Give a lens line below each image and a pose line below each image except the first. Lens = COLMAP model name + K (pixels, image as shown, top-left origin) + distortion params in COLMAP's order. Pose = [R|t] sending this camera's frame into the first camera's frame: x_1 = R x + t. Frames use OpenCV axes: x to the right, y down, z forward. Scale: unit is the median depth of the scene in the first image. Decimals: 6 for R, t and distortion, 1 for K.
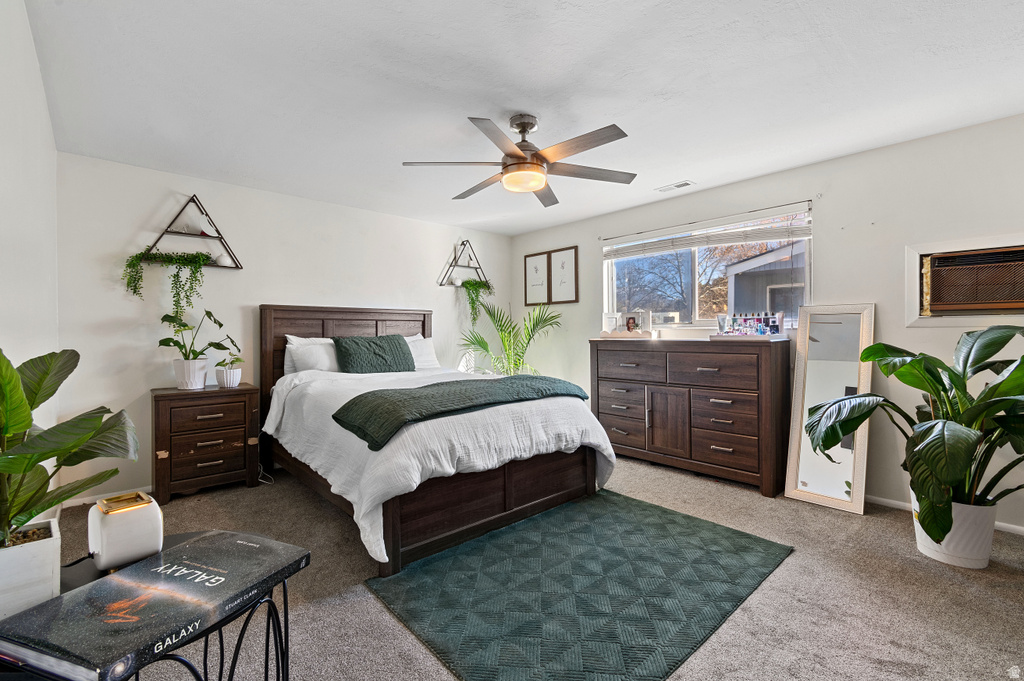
lens RADIAL K [[453.2, 0, 516.0], [0, 453.2, 331.7], [0, 0, 1]] dist [-0.000687, -0.000147]
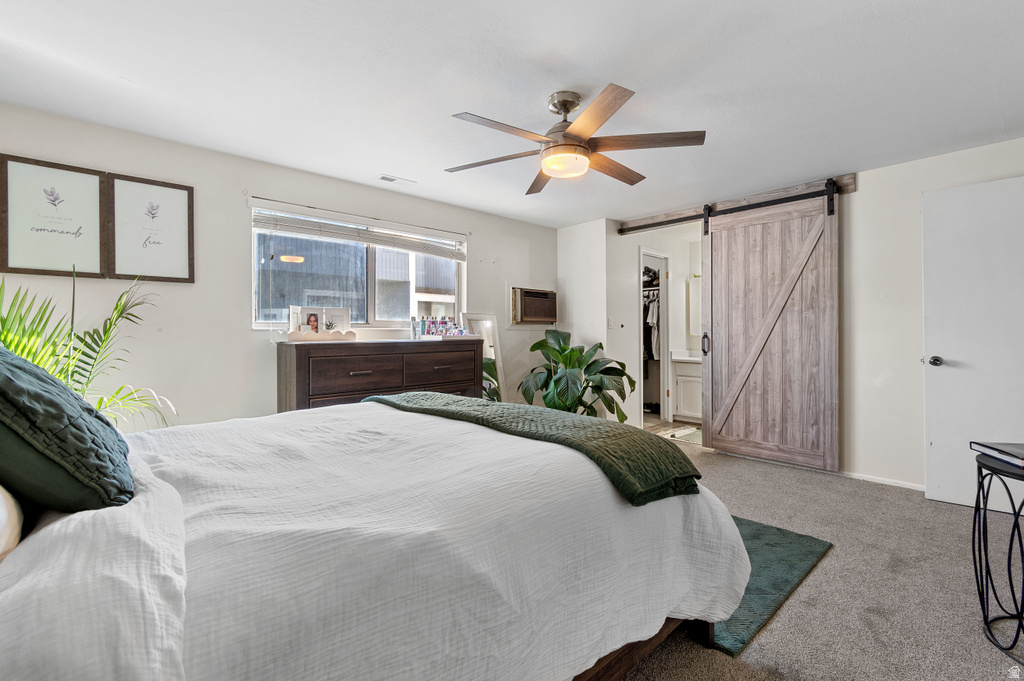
lens RADIAL K [[453.2, 0, 516.0], [0, 453.2, 331.7], [0, 0, 1]] dist [-0.000687, -0.000147]
pose [[-0.012818, 0.004825, 0.999906, -0.569903], [-0.001022, 0.999988, -0.004838, 0.002631], [-0.999917, -0.001084, -0.012813, 0.714894]]
